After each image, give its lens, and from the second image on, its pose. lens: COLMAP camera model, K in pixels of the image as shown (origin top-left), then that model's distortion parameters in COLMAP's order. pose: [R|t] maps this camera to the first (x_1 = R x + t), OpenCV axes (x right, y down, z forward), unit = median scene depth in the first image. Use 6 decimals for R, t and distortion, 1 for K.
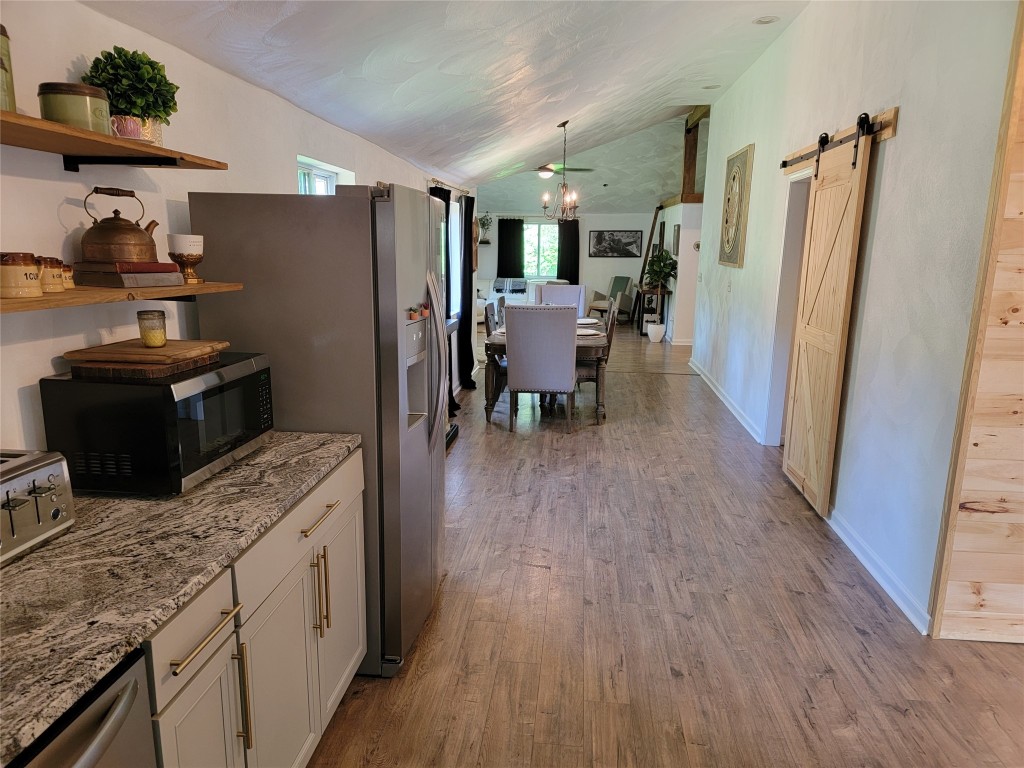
lens RADIAL K [[698.6, 0, 508.1], [0, 698.6, 390.9], [0, 0, 1]] dist [0.082178, -0.071052]
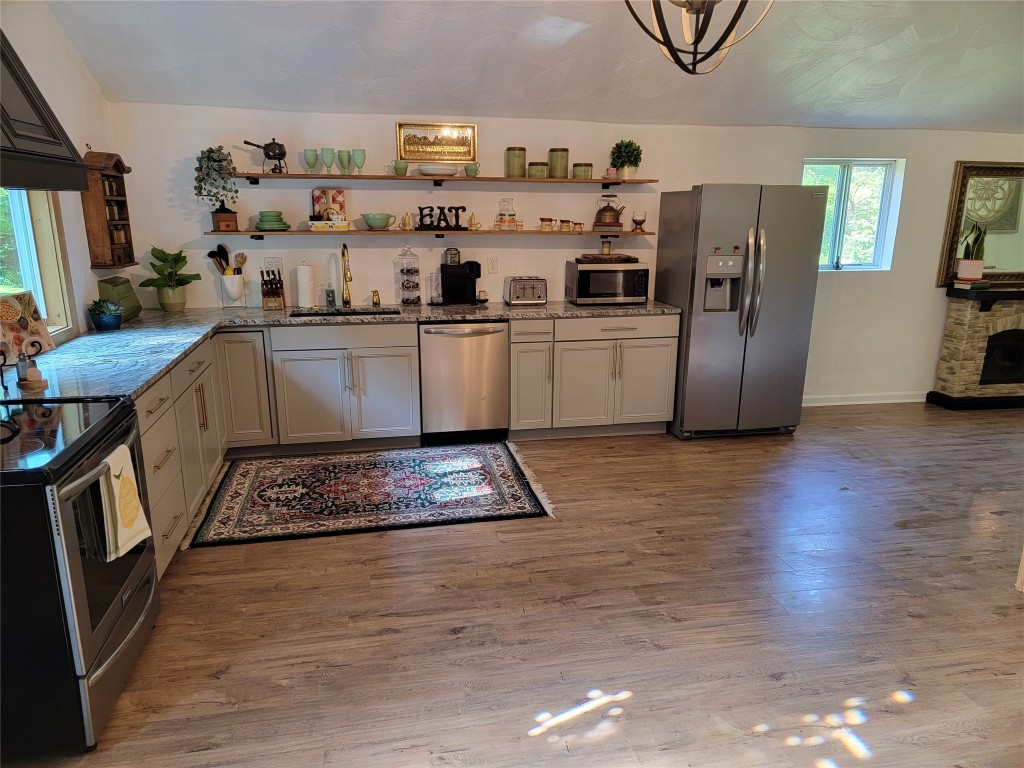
lens RADIAL K [[696.5, 0, 514.3], [0, 696.5, 398.0], [0, 0, 1]] dist [0.079716, -0.094254]
pose [[0.292390, 0.234778, -0.927032, 1.917023], [-0.188008, 0.964589, 0.184990, 0.029526], [0.937636, 0.120200, 0.326176, -0.109775]]
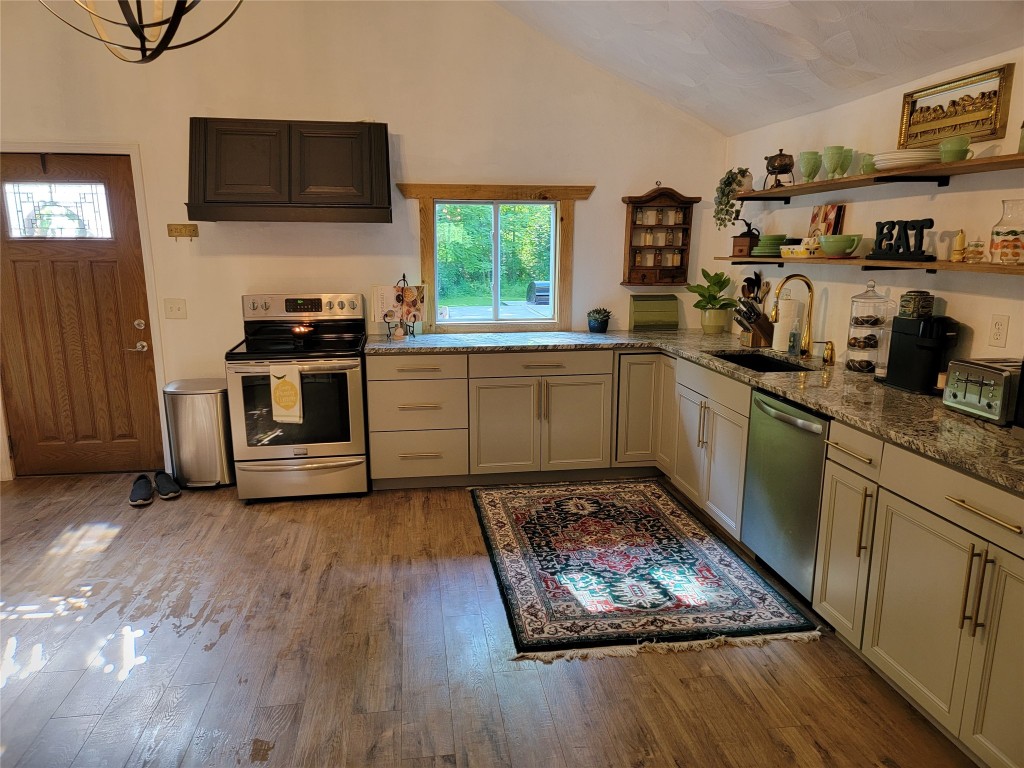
lens RADIAL K [[698.6, 0, 508.1], [0, 698.6, 390.9], [0, 0, 1]] dist [0.082178, -0.071052]
pose [[-0.972115, 0.036534, -0.231640, 0.583844], [-0.057673, 0.920204, 0.387168, -0.312710], [0.227300, 0.389731, -0.892437, 1.628372]]
